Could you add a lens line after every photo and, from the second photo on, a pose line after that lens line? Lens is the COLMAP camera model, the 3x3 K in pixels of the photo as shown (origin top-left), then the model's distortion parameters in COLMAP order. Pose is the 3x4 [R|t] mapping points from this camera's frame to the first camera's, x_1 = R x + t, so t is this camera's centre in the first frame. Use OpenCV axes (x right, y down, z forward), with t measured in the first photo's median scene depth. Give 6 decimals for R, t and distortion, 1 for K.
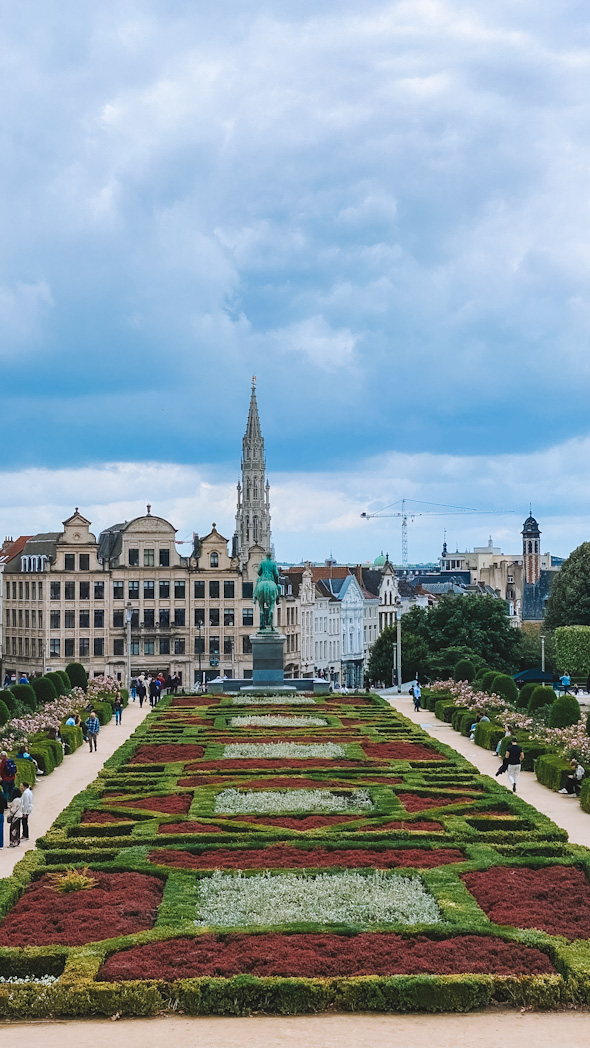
lens RADIAL K [[1541.3, 0, 292.8], [0, 1541.3, 518.8], [0, 0, 1]] dist [0.096030, 0.000000]
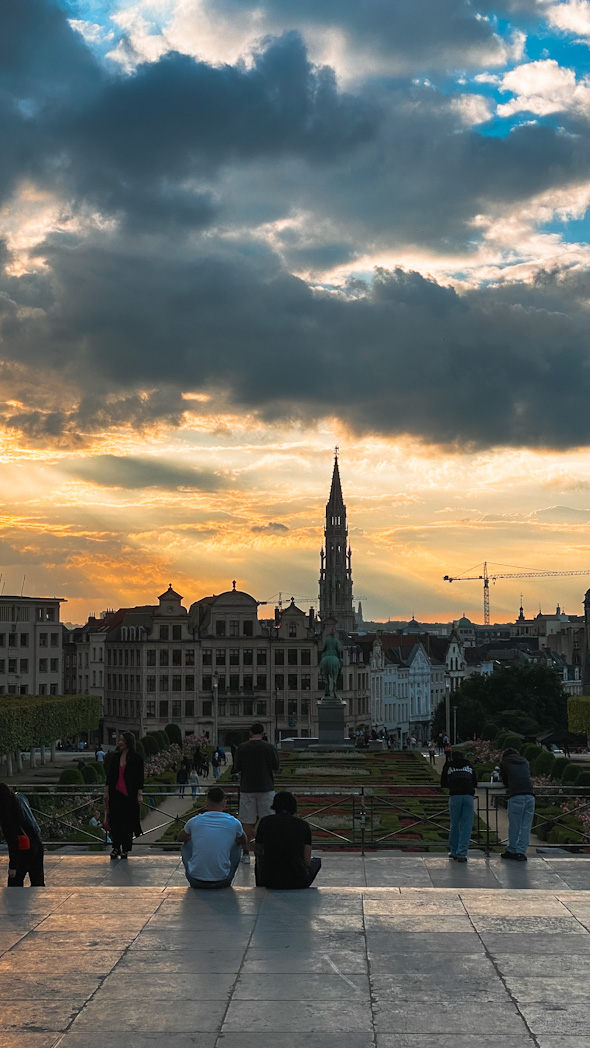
lens RADIAL K [[1541.3, 0, 294.8], [0, 1541.3, 529.6], [0, 0, 1]] dist [0.096030, 0.000000]
pose [[0.998452, -0.000632, -0.055611, 0.012730], [-0.001084, 0.999524, -0.030830, -0.011881], [0.055604, 0.030842, 0.997976, -0.115033]]
